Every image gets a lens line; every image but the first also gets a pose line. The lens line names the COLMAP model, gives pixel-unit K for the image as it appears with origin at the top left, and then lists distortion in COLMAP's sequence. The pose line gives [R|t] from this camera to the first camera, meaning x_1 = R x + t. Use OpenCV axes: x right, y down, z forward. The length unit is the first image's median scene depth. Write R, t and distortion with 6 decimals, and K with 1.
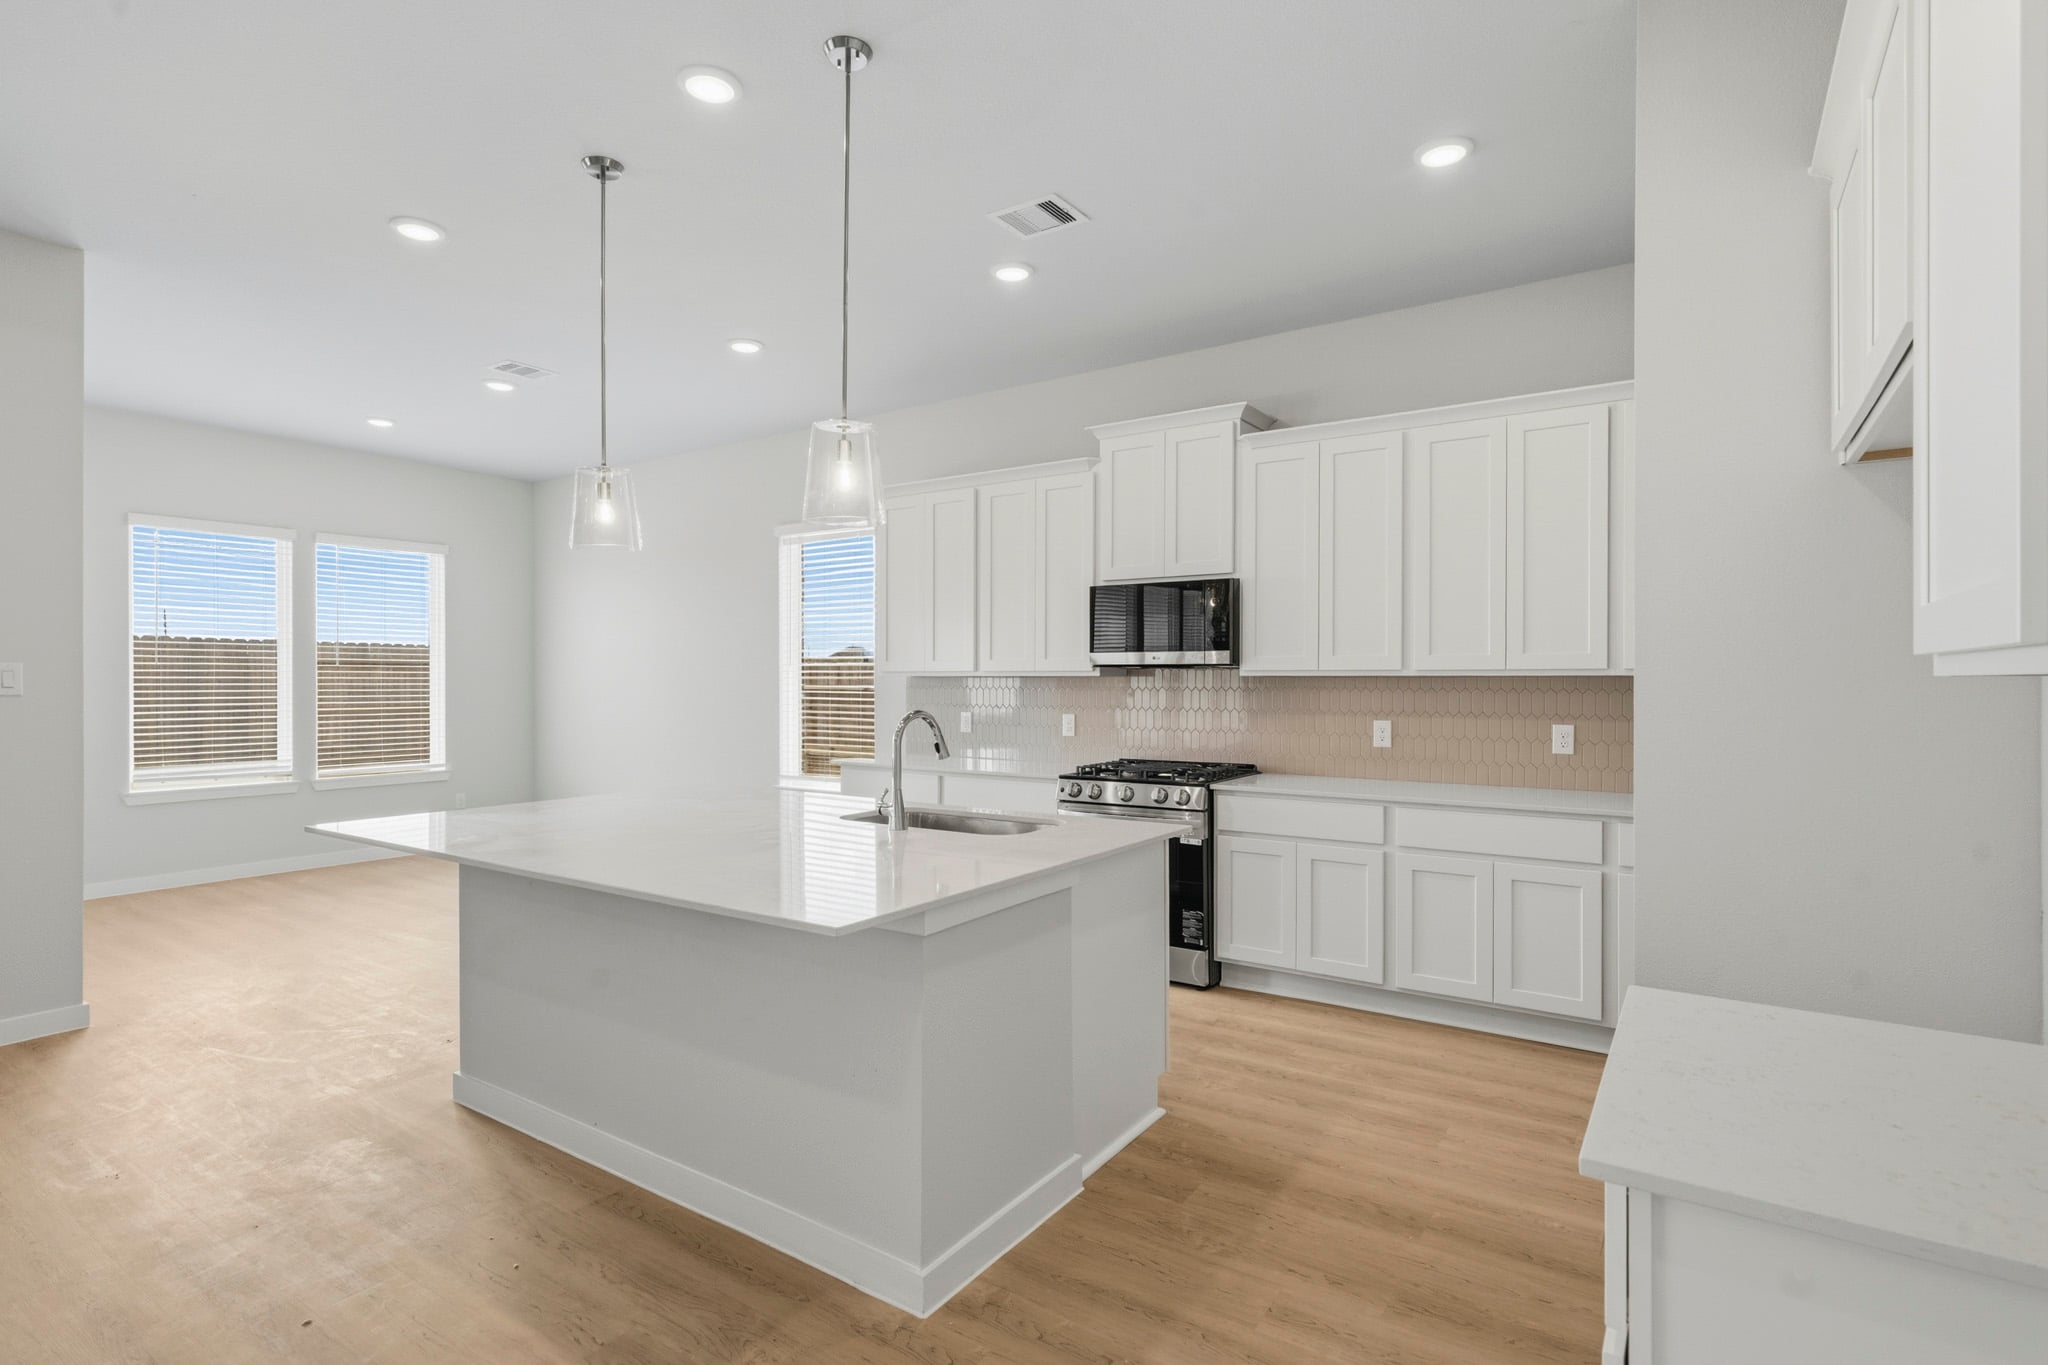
lens RADIAL K [[1003.0, 0, 1036.6], [0, 1003.0, 685.6], [0, 0, 1]] dist [0.003445, 0.000929]
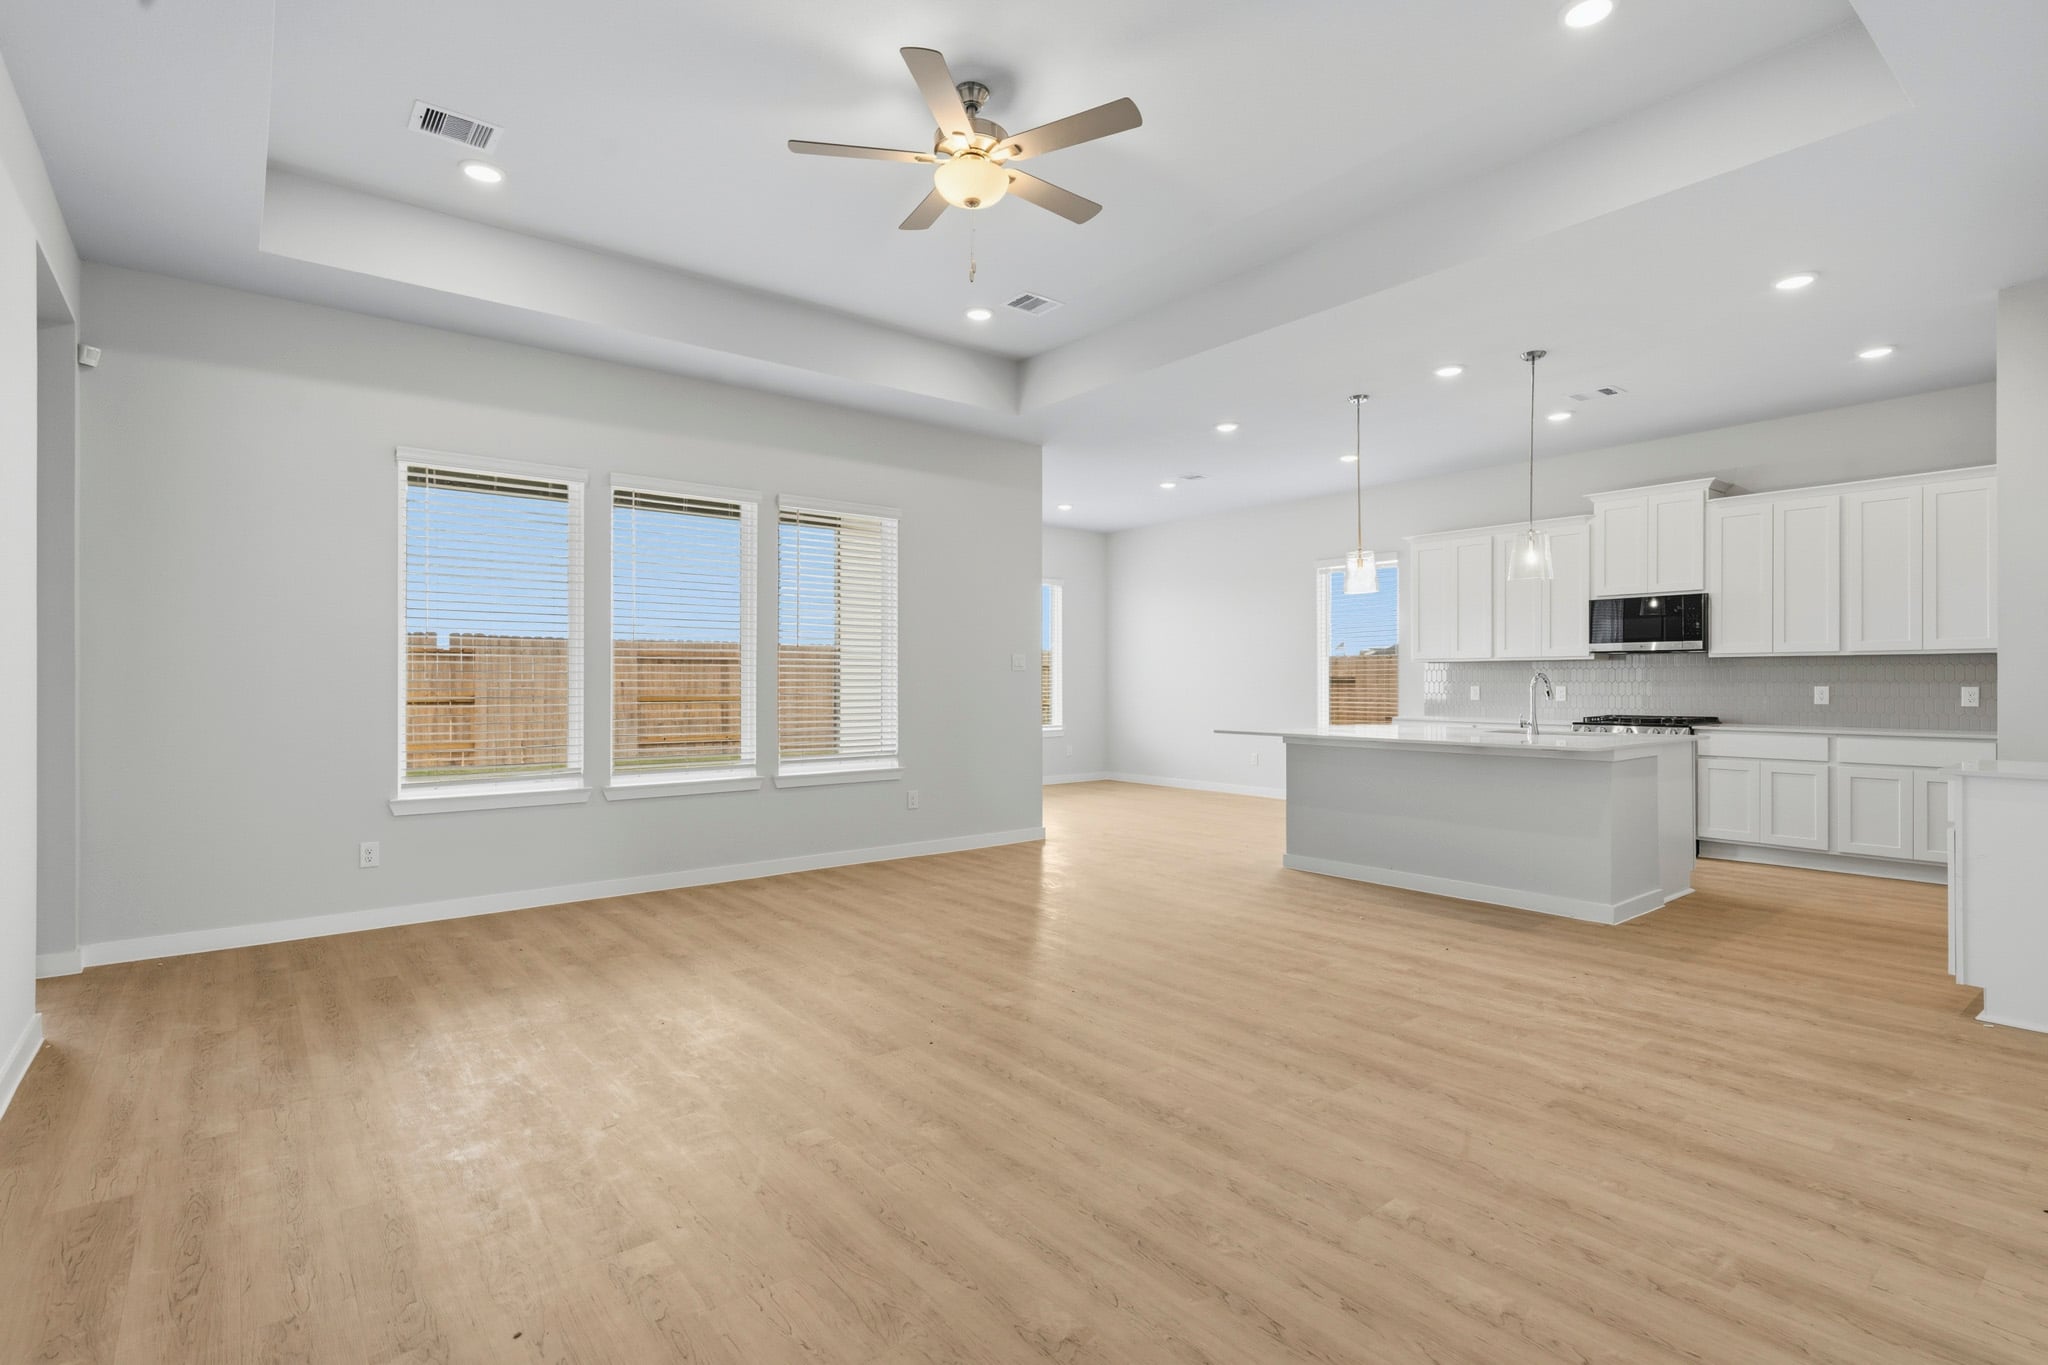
lens RADIAL K [[990.4, 0, 1029.3], [0, 990.4, 682.4], [0, 0, 1]] dist [0.002568, 0.000970]
pose [[0.954143, -0.001801, -0.299345, -0.330499], [0.000059, 0.999983, -0.005830, 0.037170], [0.299350, 0.005545, 0.954127, -0.742403]]
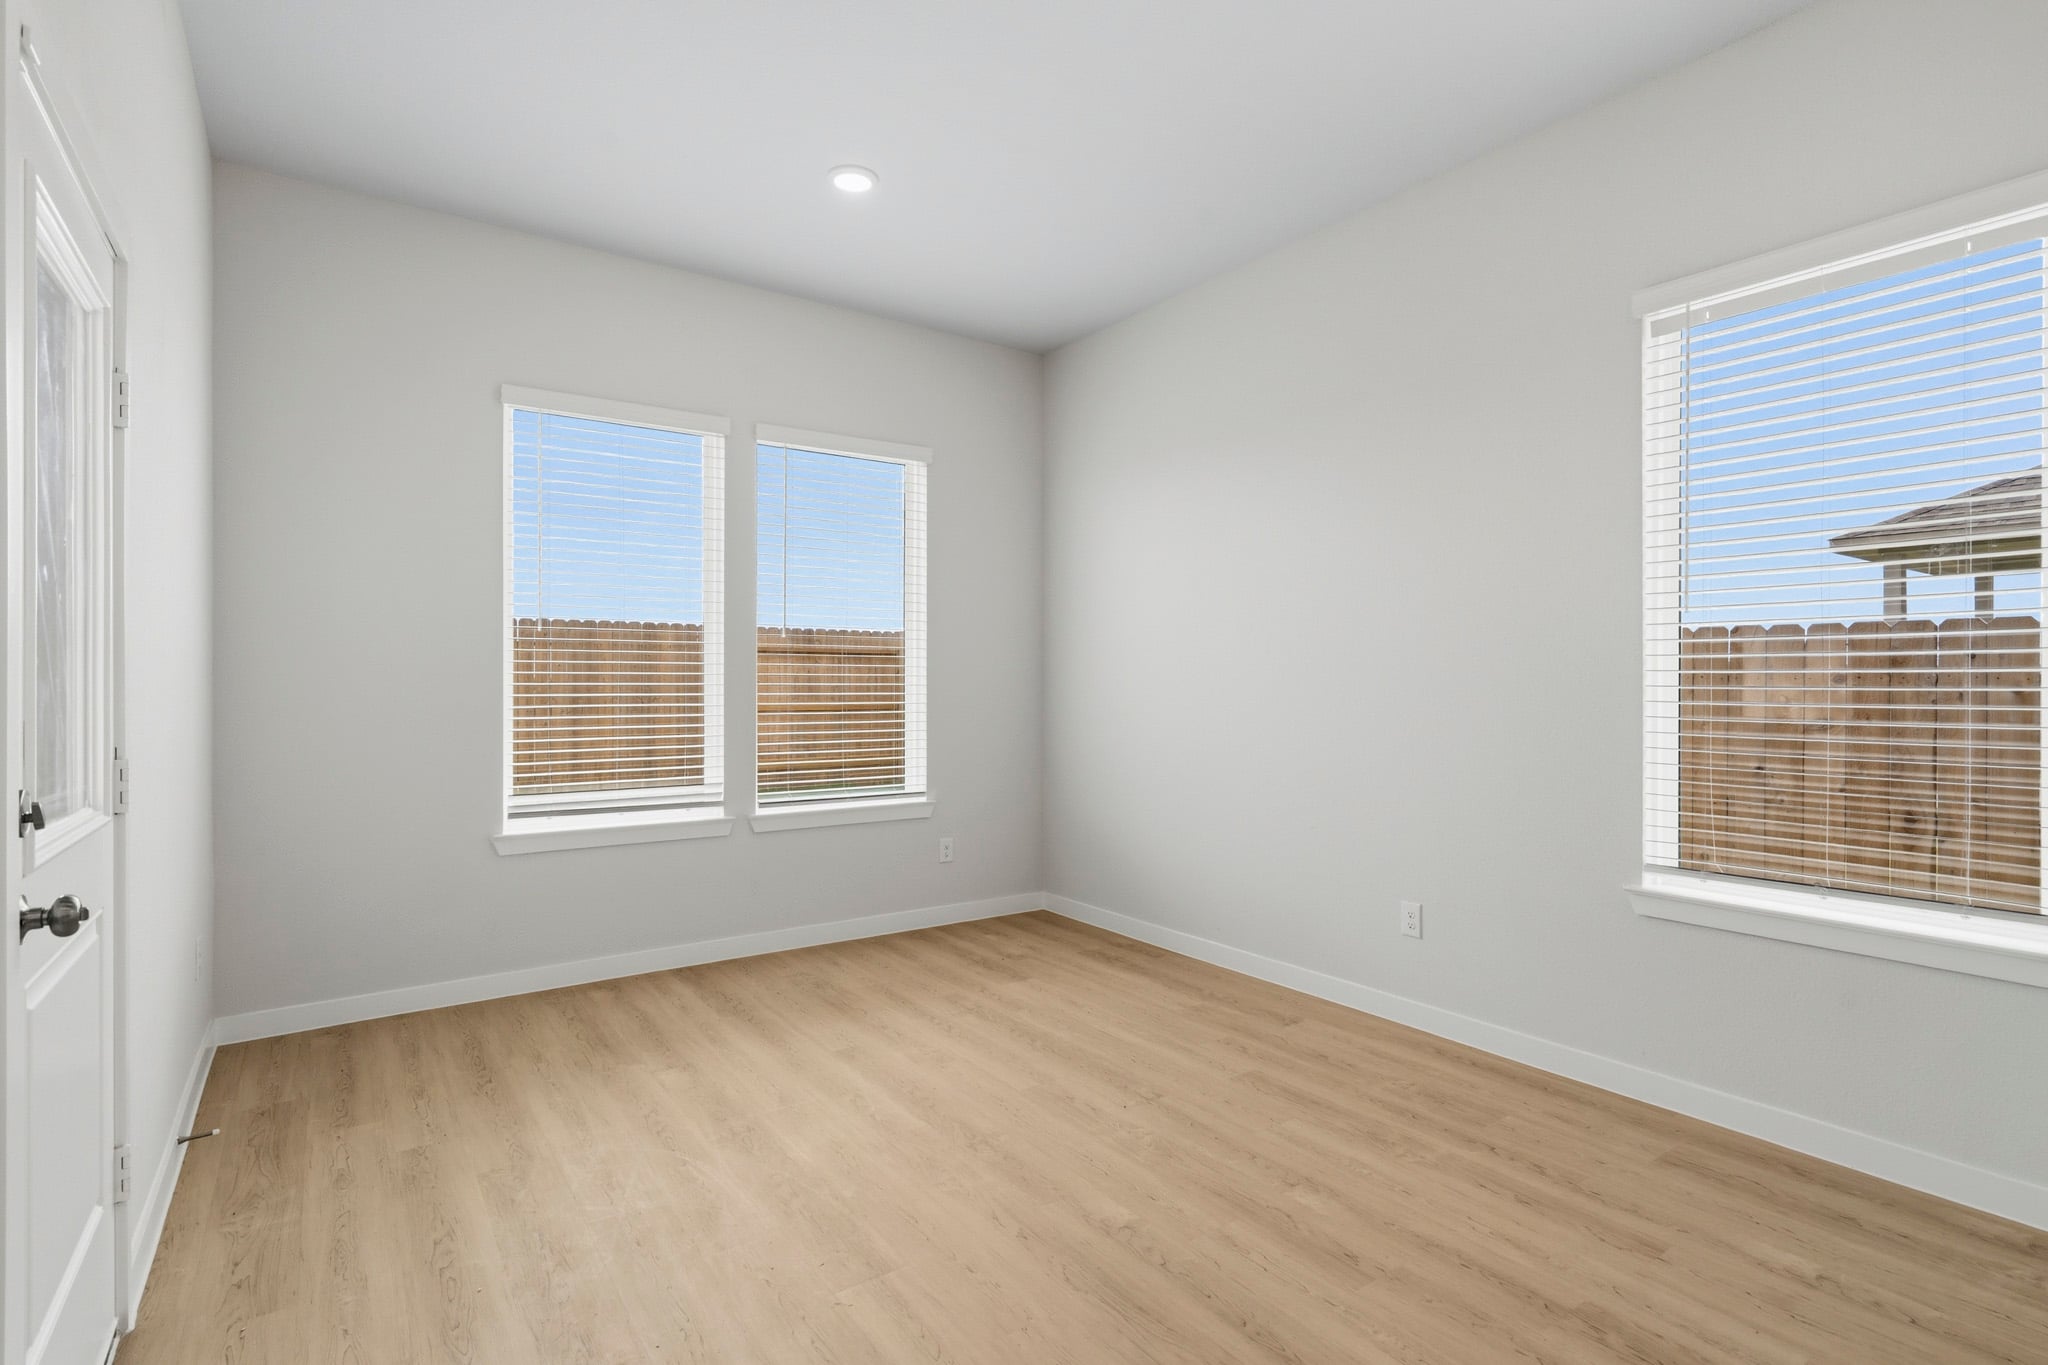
lens RADIAL K [[990.4, 0, 1029.3], [0, 990.4, 682.4], [0, 0, 1]] dist [0.002568, 0.000970]
pose [[0.934114, 0.000544, -0.356973, -0.513869], [-0.002580, 0.999983, -0.005227, 0.020033], [0.356964, 0.005804, 0.934100, 0.737358]]
